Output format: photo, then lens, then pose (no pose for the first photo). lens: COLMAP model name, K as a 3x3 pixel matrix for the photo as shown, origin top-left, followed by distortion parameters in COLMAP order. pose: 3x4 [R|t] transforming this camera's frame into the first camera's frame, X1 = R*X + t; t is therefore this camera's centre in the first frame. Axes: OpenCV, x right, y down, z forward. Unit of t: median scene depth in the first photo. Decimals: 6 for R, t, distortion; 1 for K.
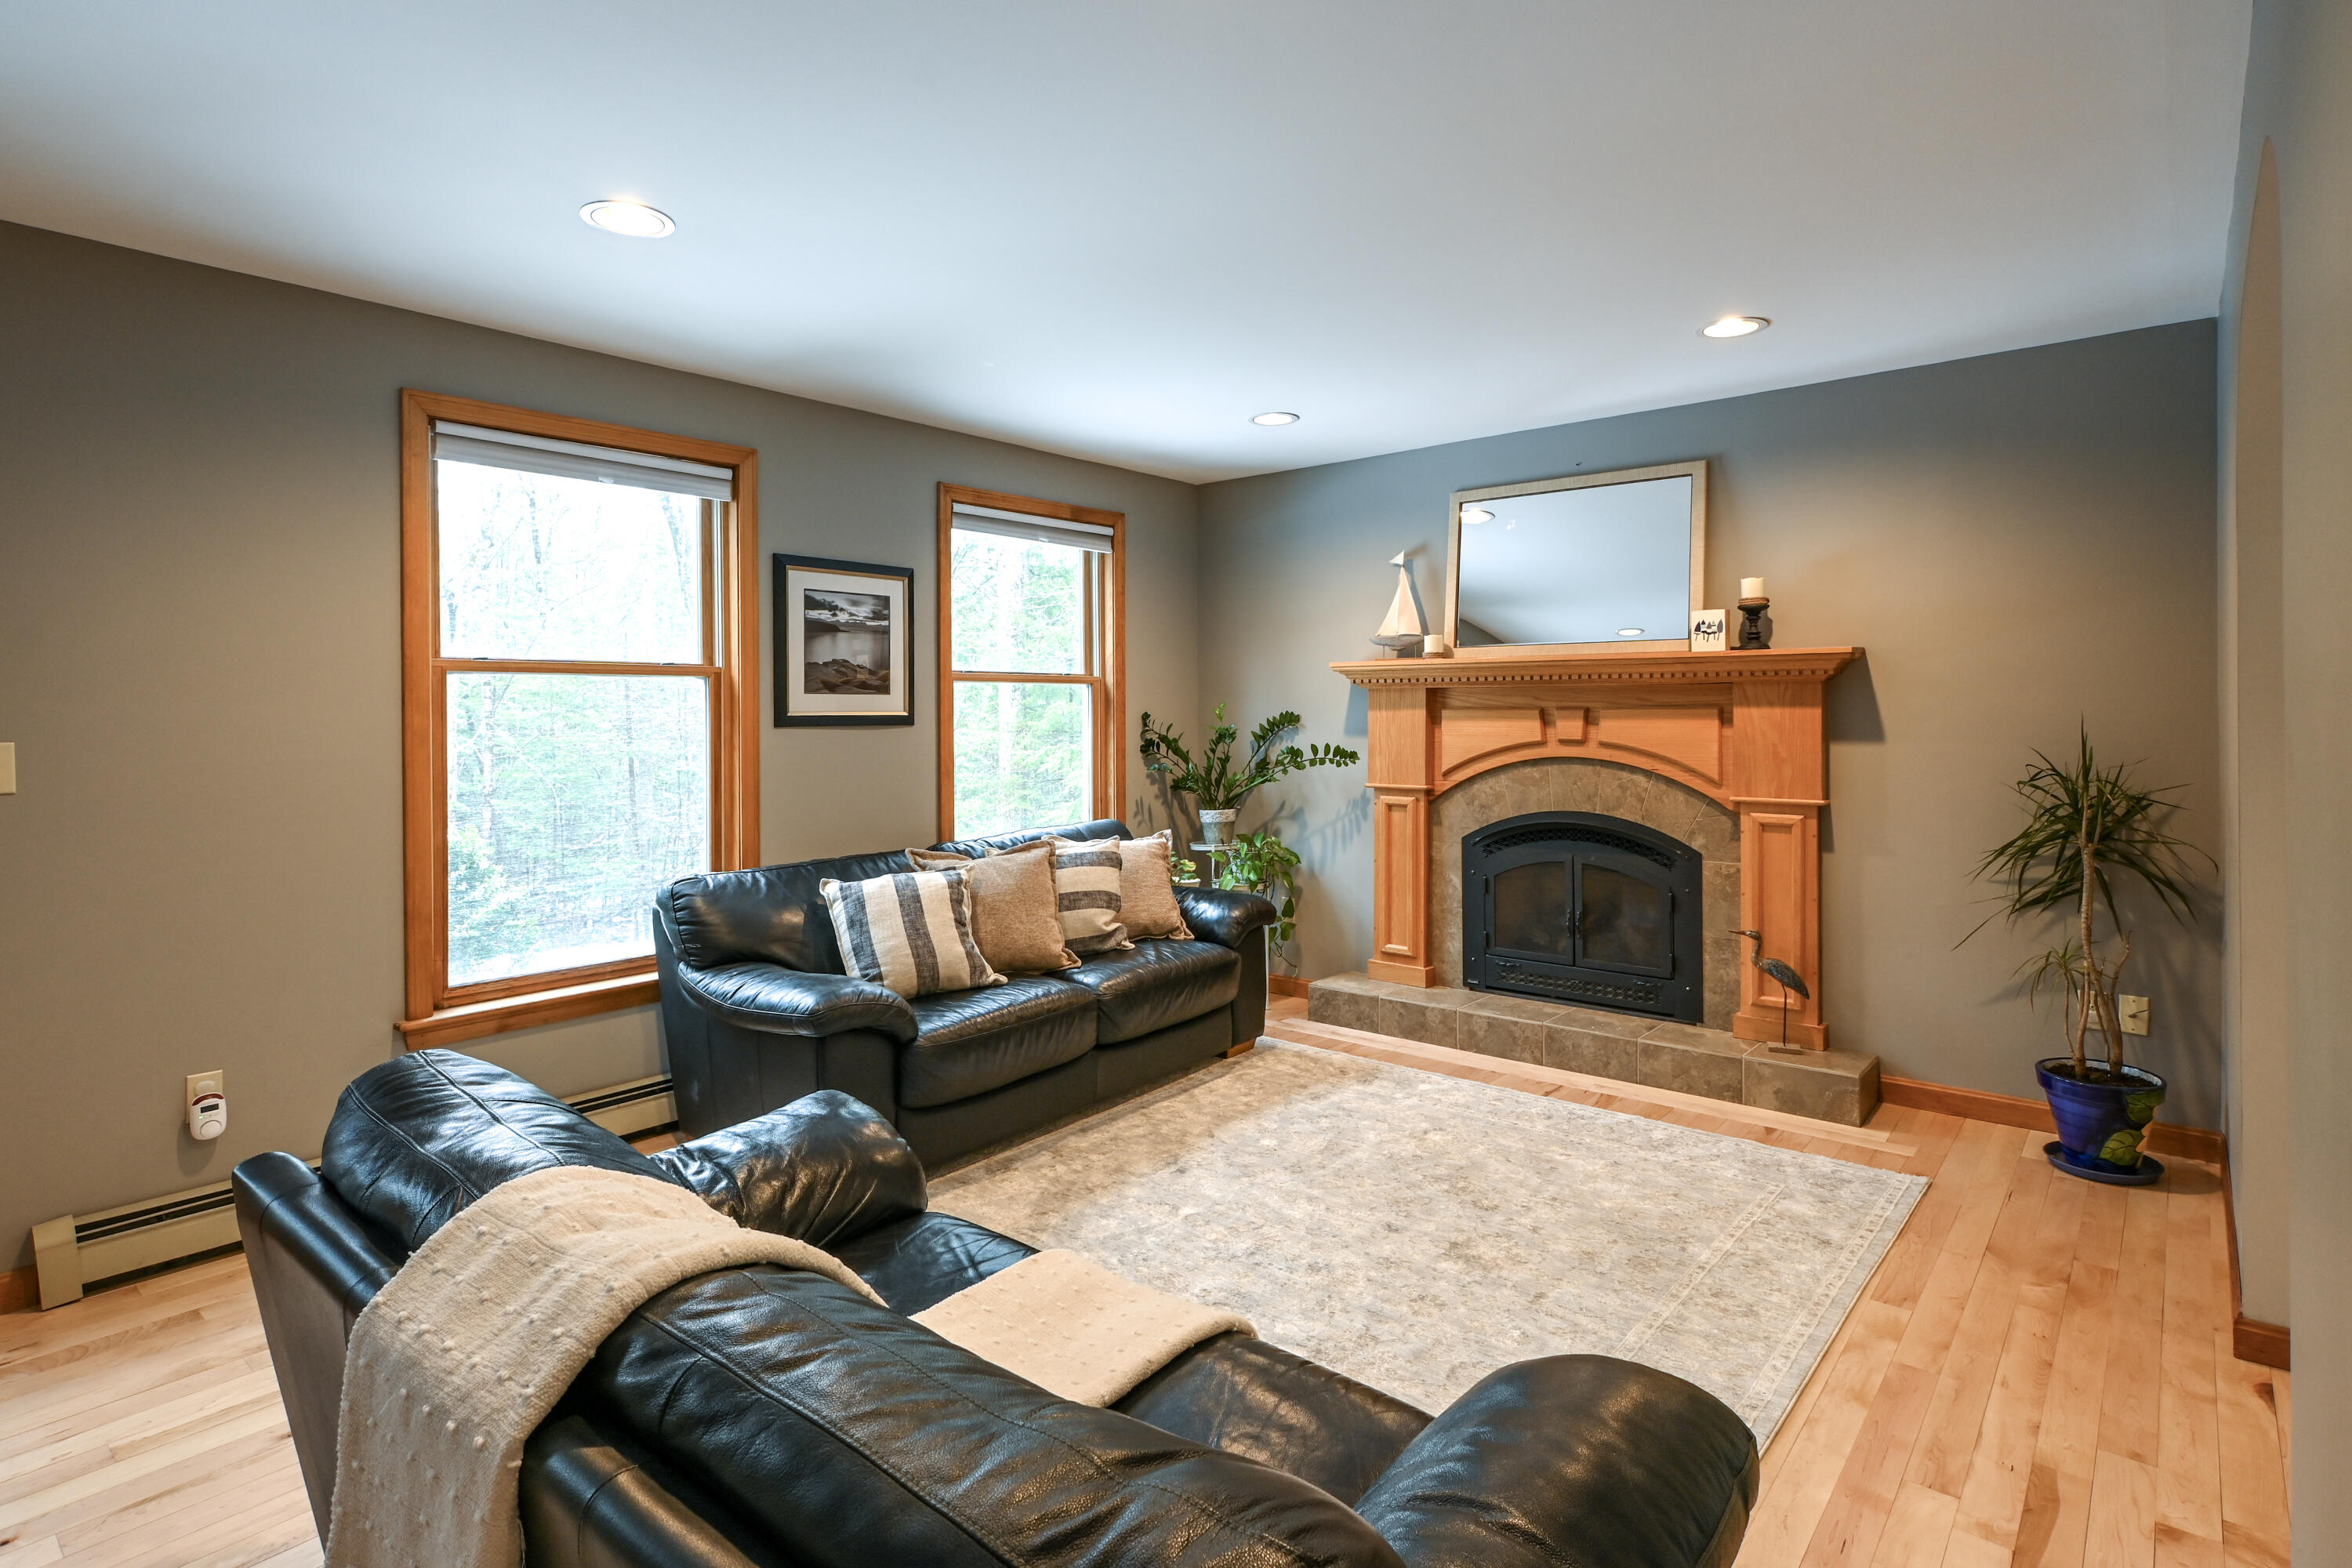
lens RADIAL K [[1190.3, 0, 1177.0], [0, 1190.3, 704.5], [0, 0, 1]] dist [-0.000681, -0.000300]
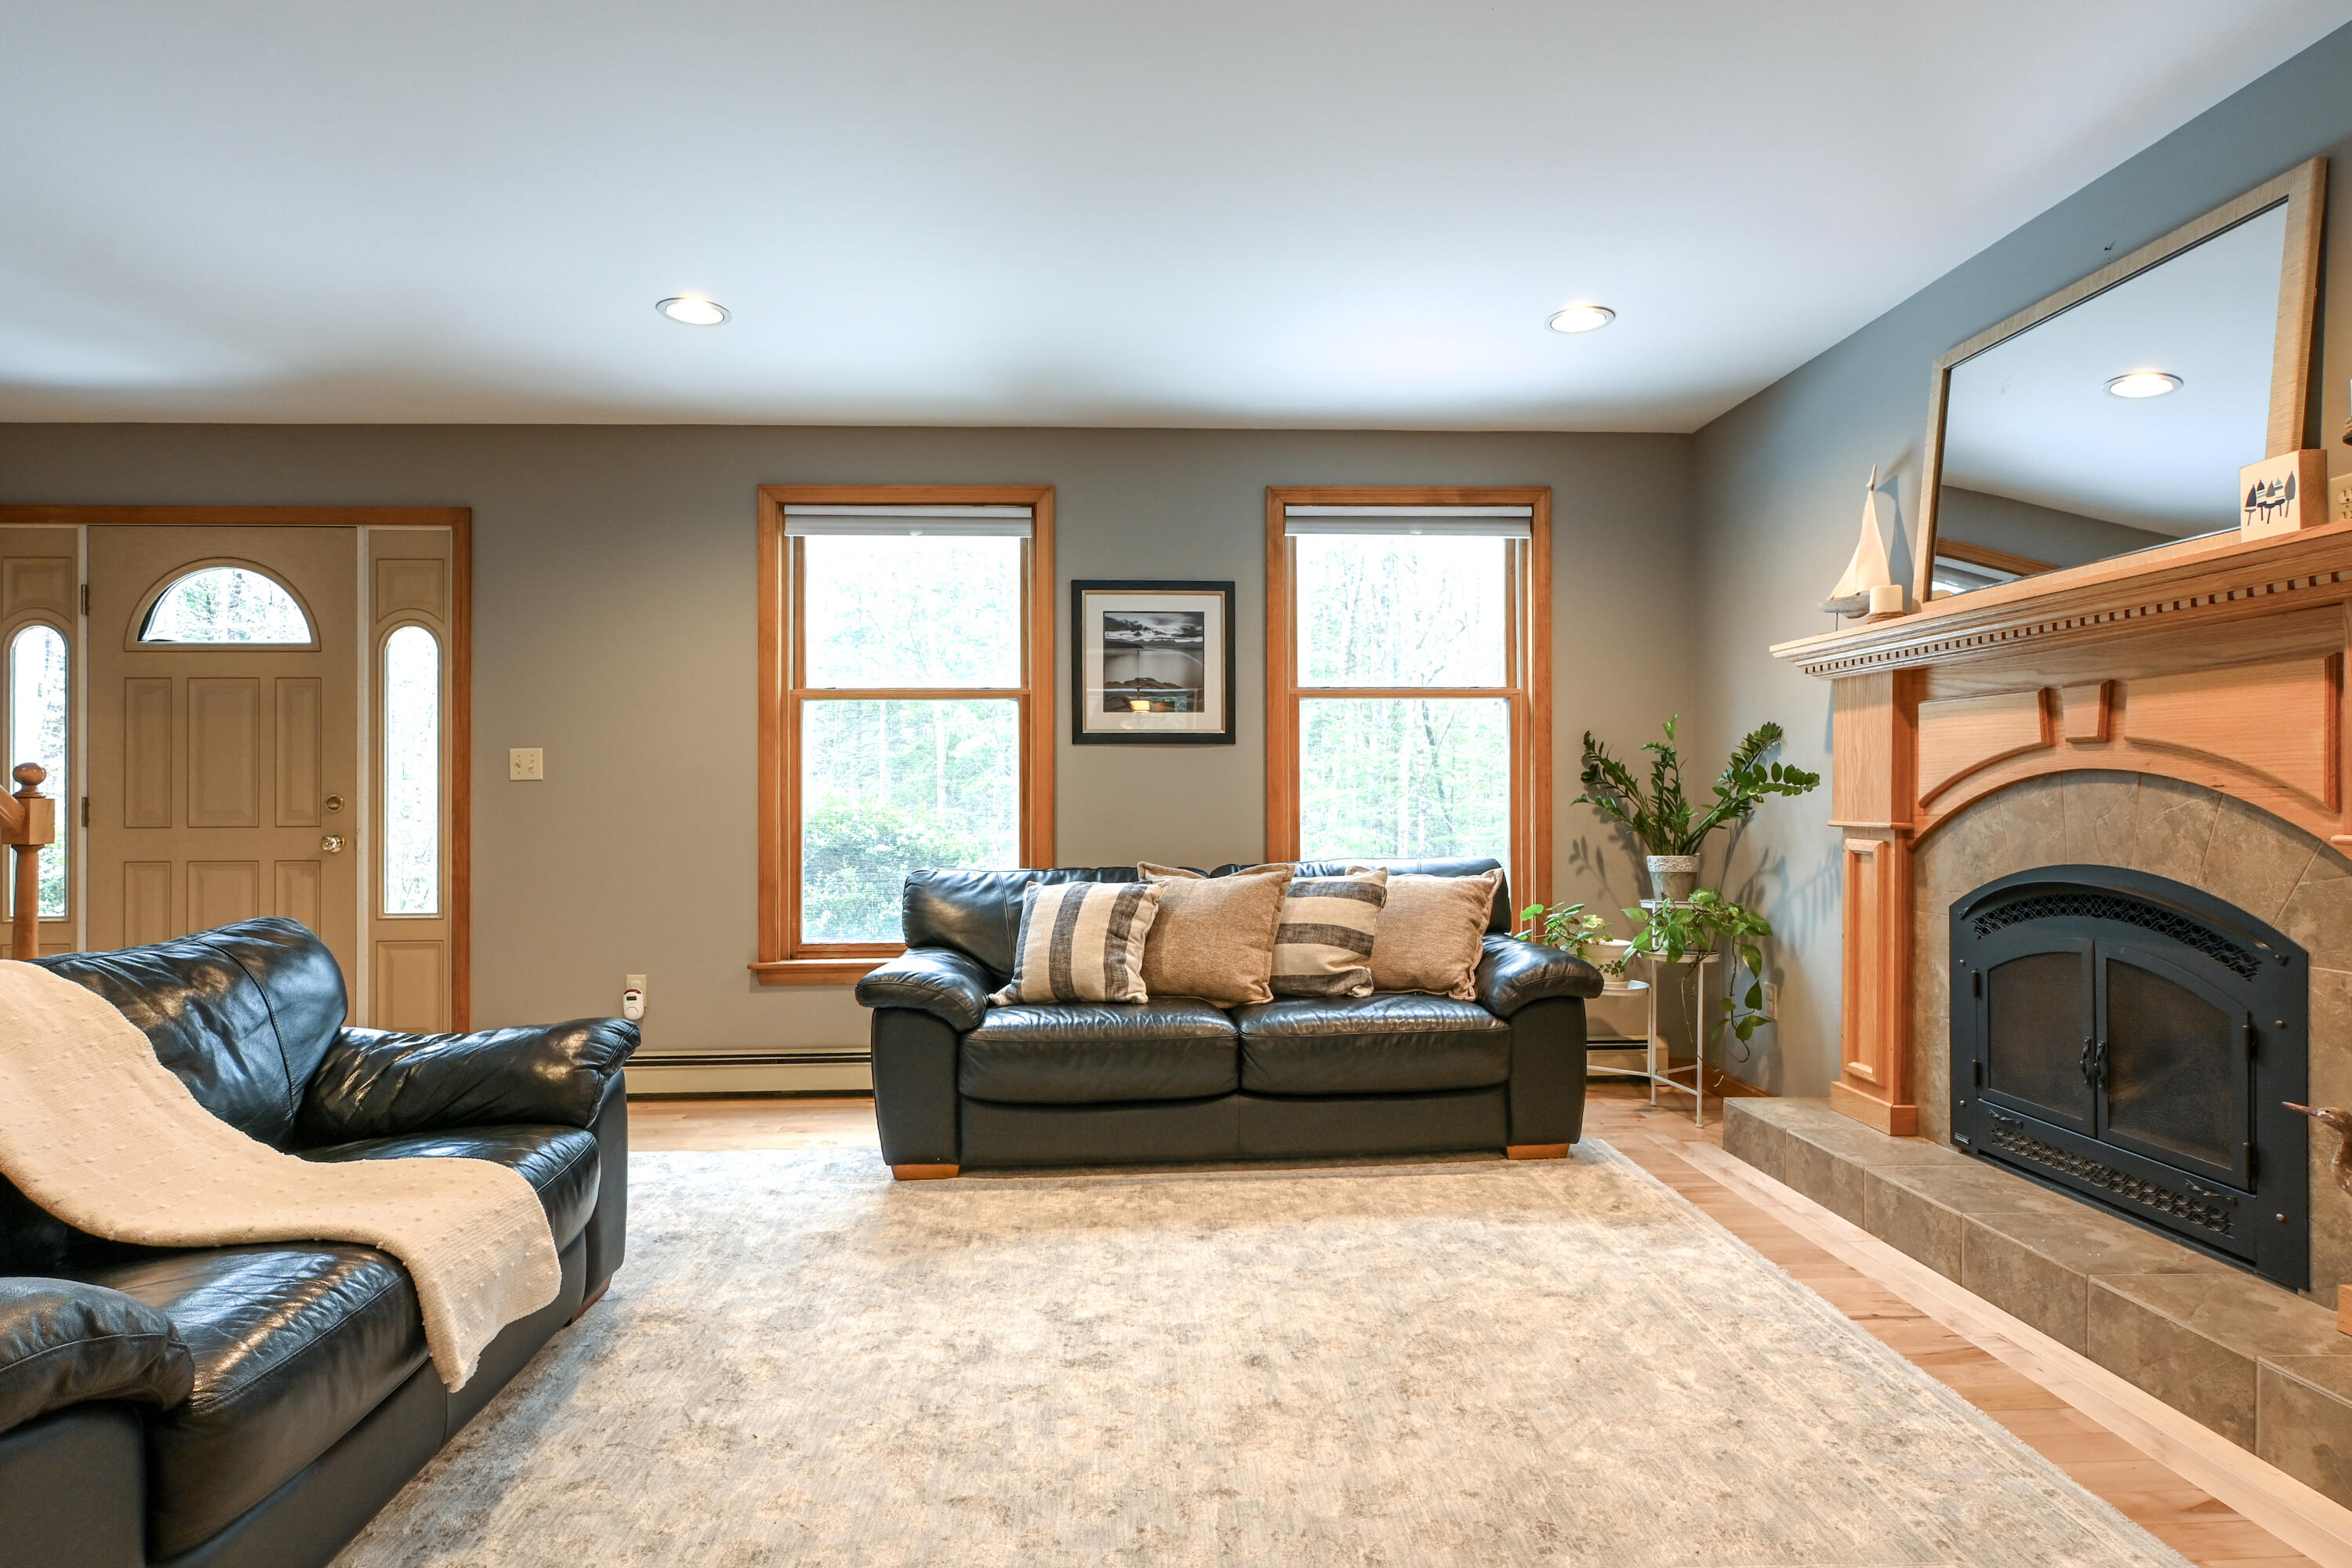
lens RADIAL K [[1228.8, 0, 1176.0], [0, 1228.8, 784.0], [0, 0, 1]] dist [-0.001299, 0.001248]
pose [[0.682797, -0.004274, -0.730595, 0.491888], [0.005236, 0.999986, -0.000956, 0.052747], [0.730589, -0.003173, 0.682810, 0.299897]]
